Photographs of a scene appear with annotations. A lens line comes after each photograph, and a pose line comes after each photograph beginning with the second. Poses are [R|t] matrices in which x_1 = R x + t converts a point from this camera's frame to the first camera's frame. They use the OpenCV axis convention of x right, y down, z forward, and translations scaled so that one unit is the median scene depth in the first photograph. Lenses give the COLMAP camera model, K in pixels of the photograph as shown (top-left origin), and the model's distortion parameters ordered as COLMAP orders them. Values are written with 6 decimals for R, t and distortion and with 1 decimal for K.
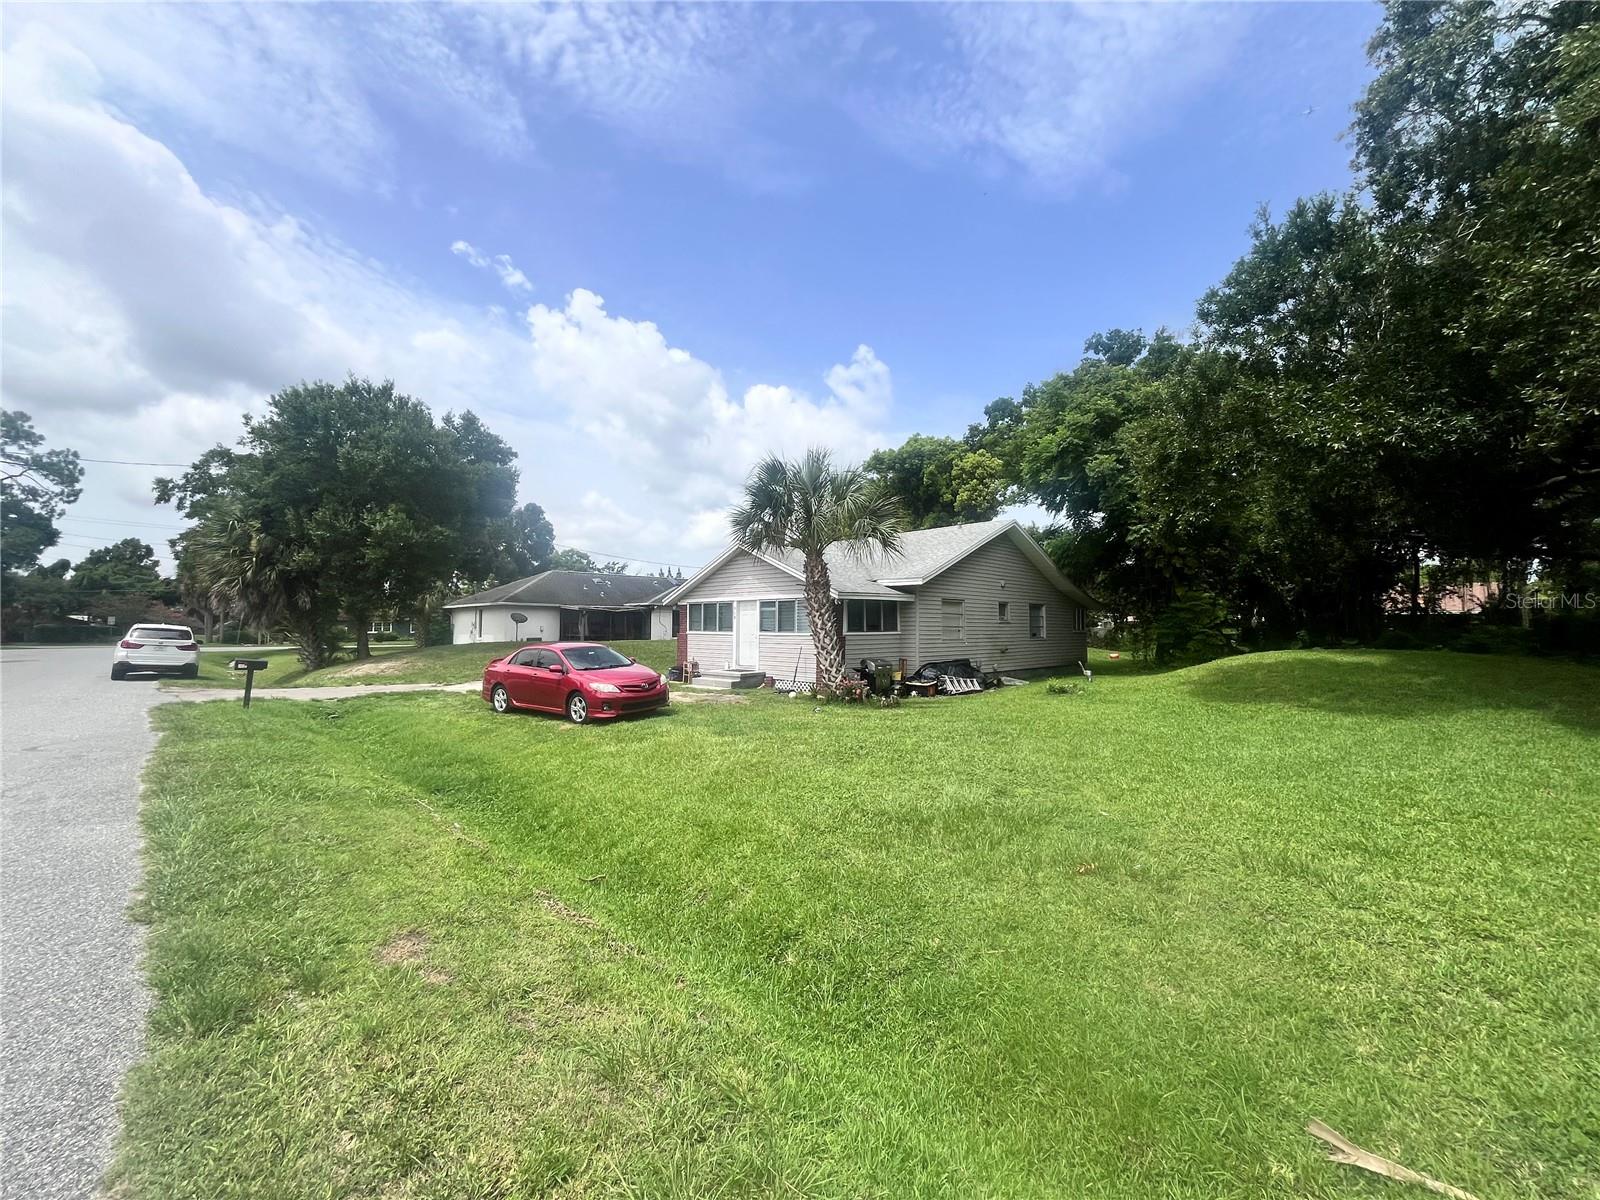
lens RADIAL K [[649.1, 0, 802.0], [0, 649.1, 603.7], [0, 0, 1]] dist [-0.001507, -0.000721]
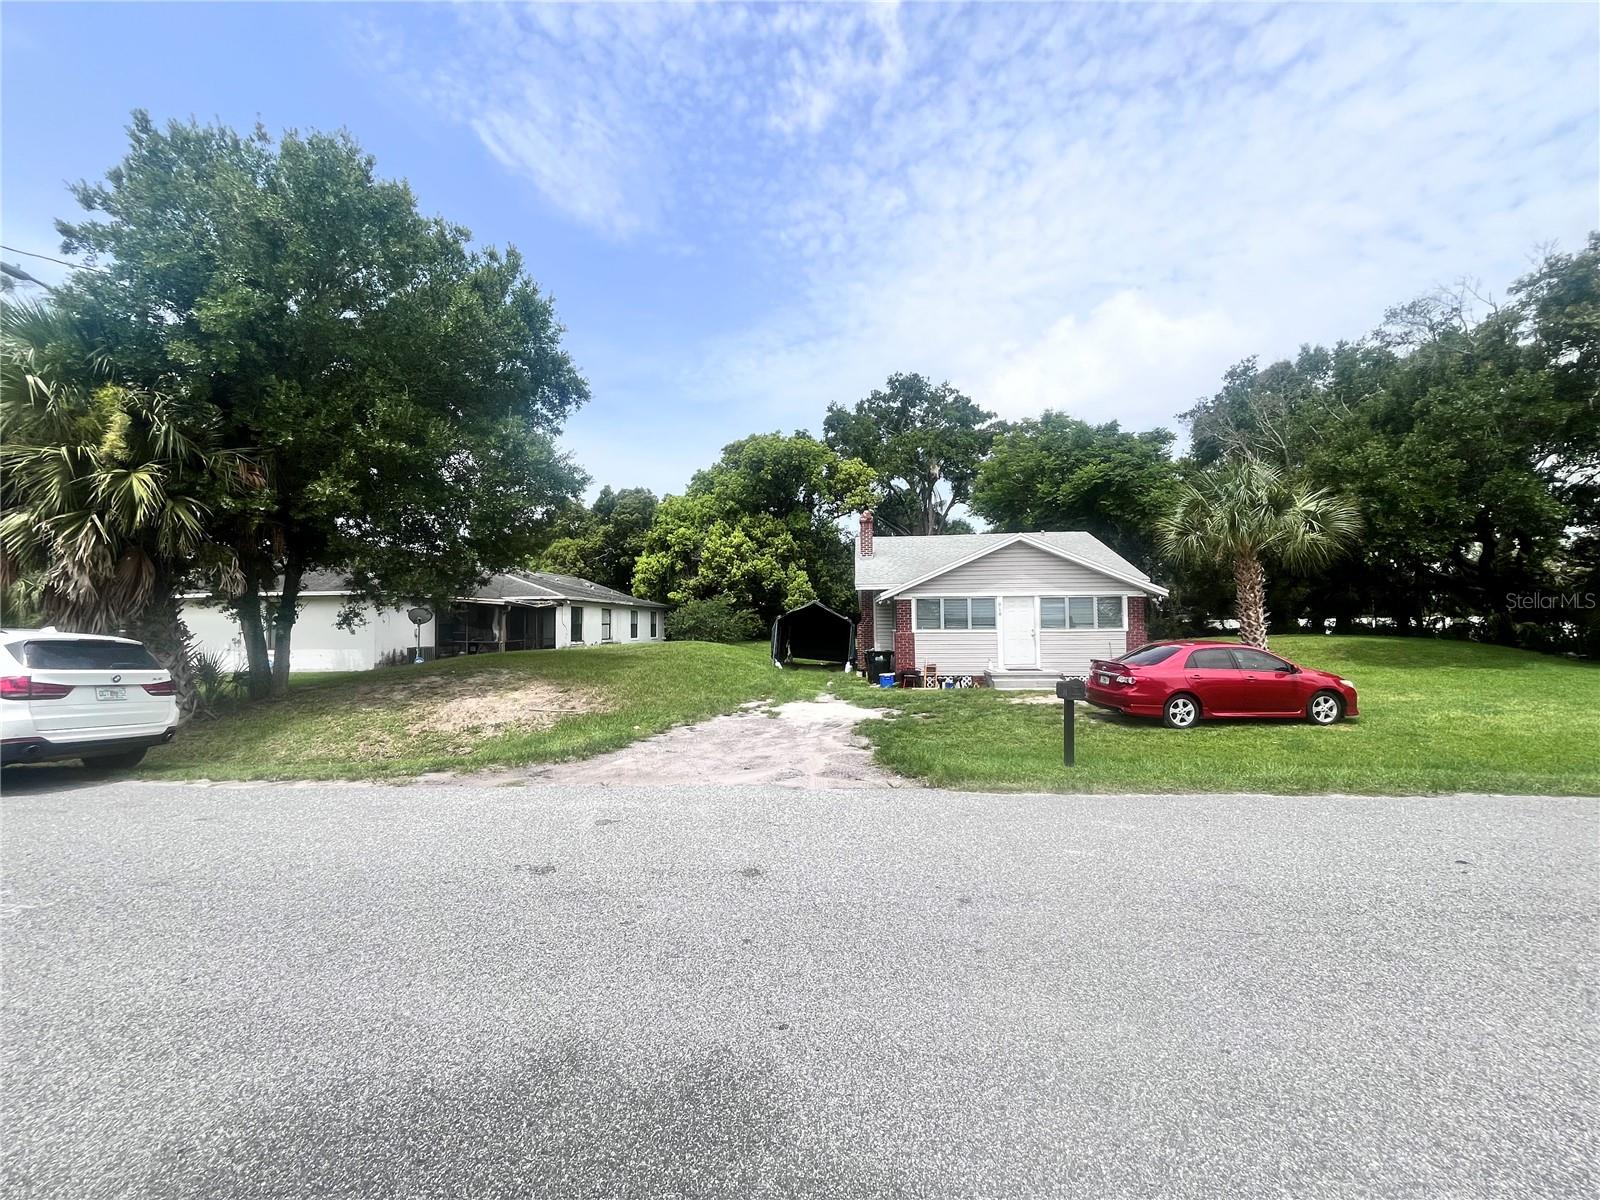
lens RADIAL K [[649.1, 0, 801.1], [0, 649.1, 604.8], [0, 0, 1]] dist [-0.001507, -0.000721]
pose [[0.785572, 0.009192, 0.618702, -0.905607], [-0.009435, 0.999951, -0.002877, 0.013237], [-0.618699, -0.003577, 0.785620, 0.442277]]
